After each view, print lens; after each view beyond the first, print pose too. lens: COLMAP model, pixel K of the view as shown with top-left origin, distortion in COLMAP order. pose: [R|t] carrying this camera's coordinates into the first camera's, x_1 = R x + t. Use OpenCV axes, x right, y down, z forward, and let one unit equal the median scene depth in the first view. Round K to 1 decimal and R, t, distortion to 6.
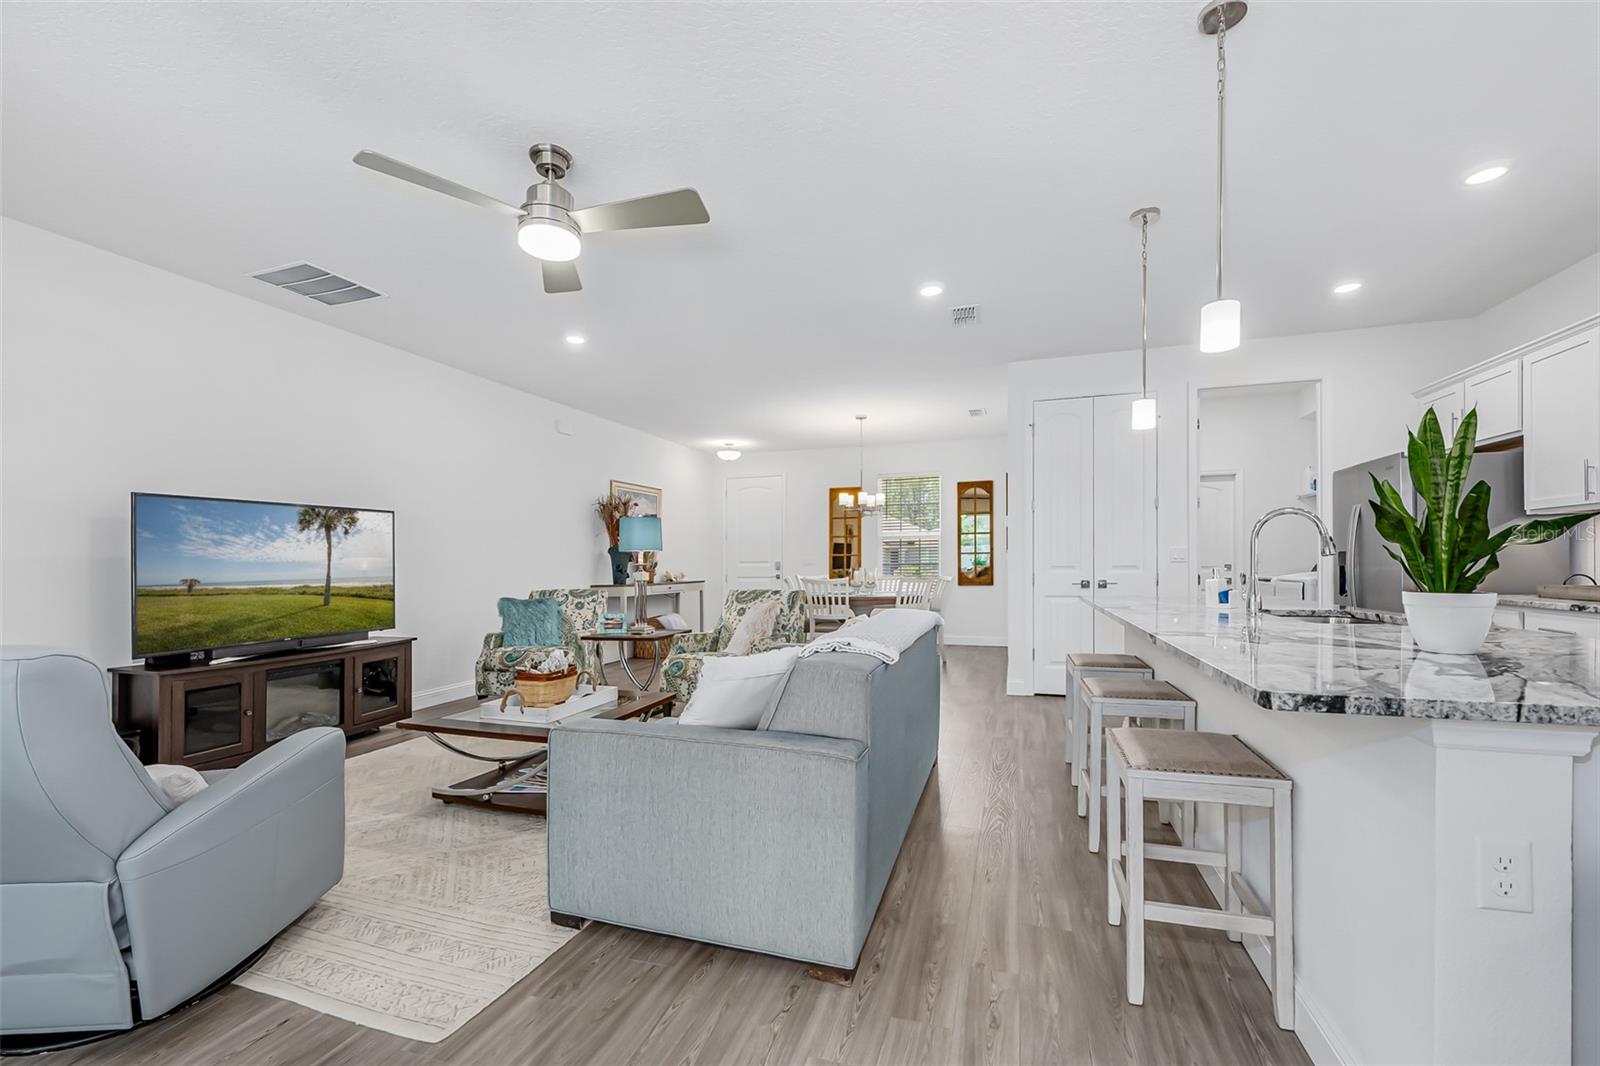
lens RADIAL K [[657.6, 0, 775.7], [0, 657.6, 560.2], [0, 0, 1]] dist [-0.009677, 0.000467]
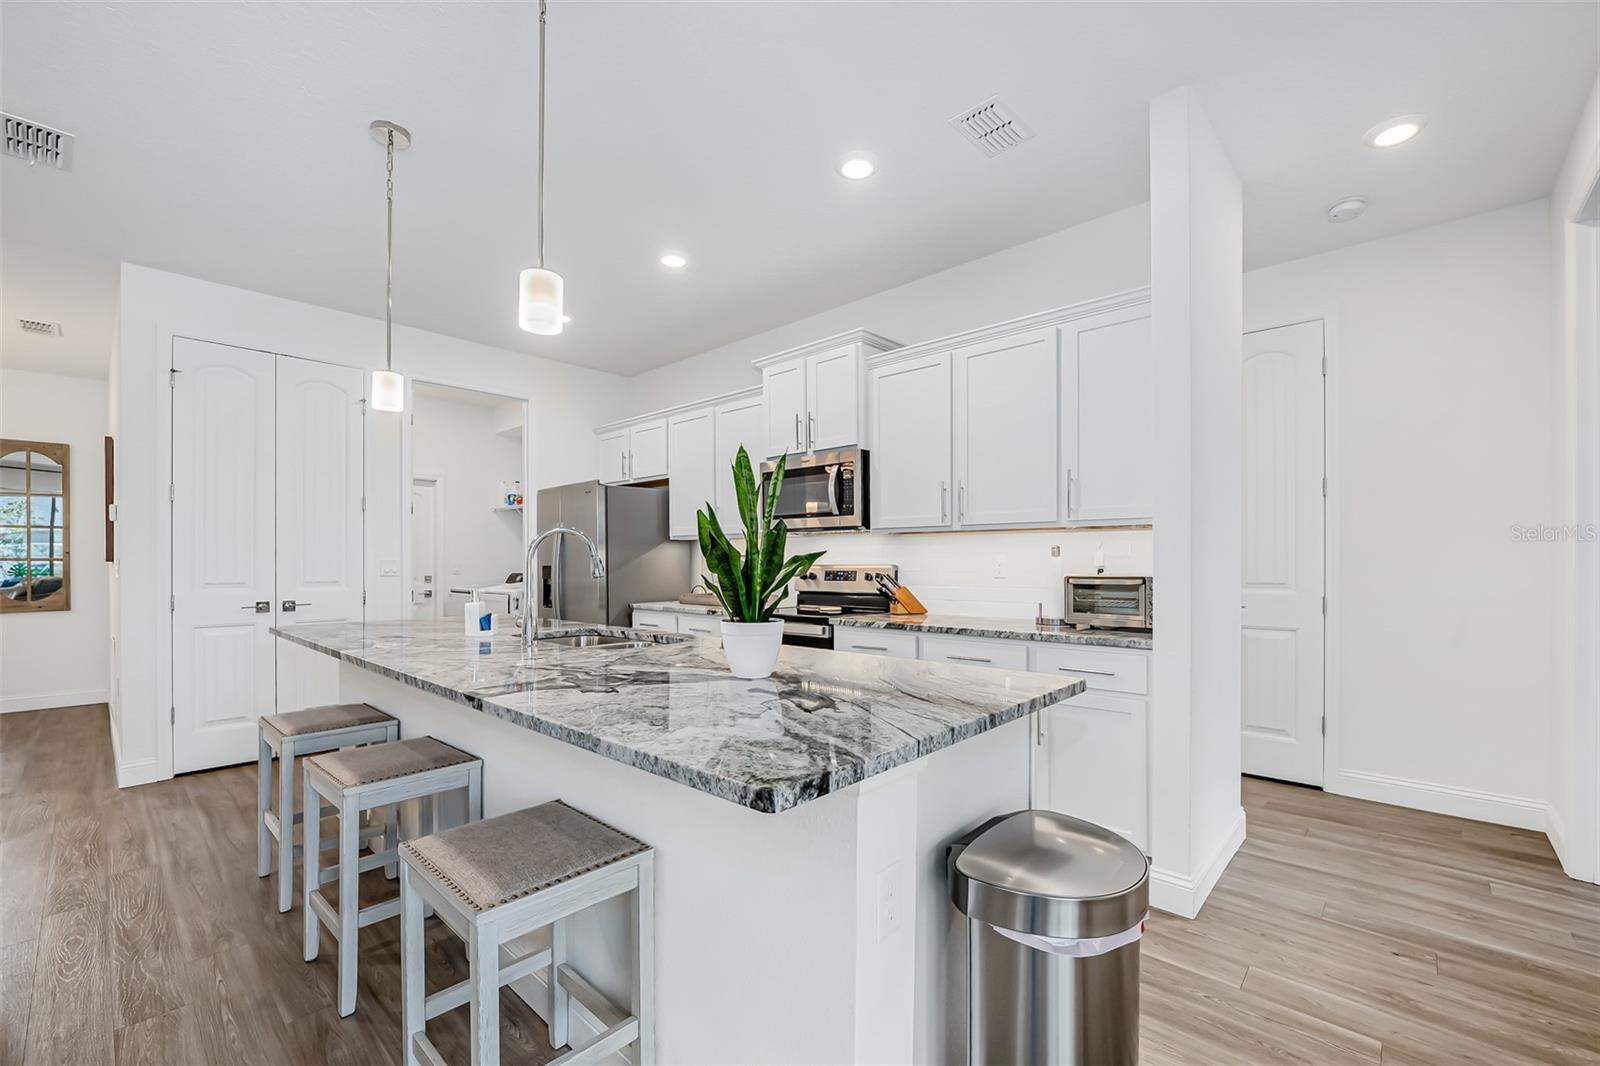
lens RADIAL K [[657.6, 0, 789.6], [0, 657.6, 567.9], [0, 0, 1]] dist [-0.009677, 0.000467]
pose [[0.377313, -0.004101, 0.926077, 0.023028], [-0.004399, 0.999971, 0.006220, -0.018351], [-0.926075, -0.006421, 0.377284, 0.227649]]
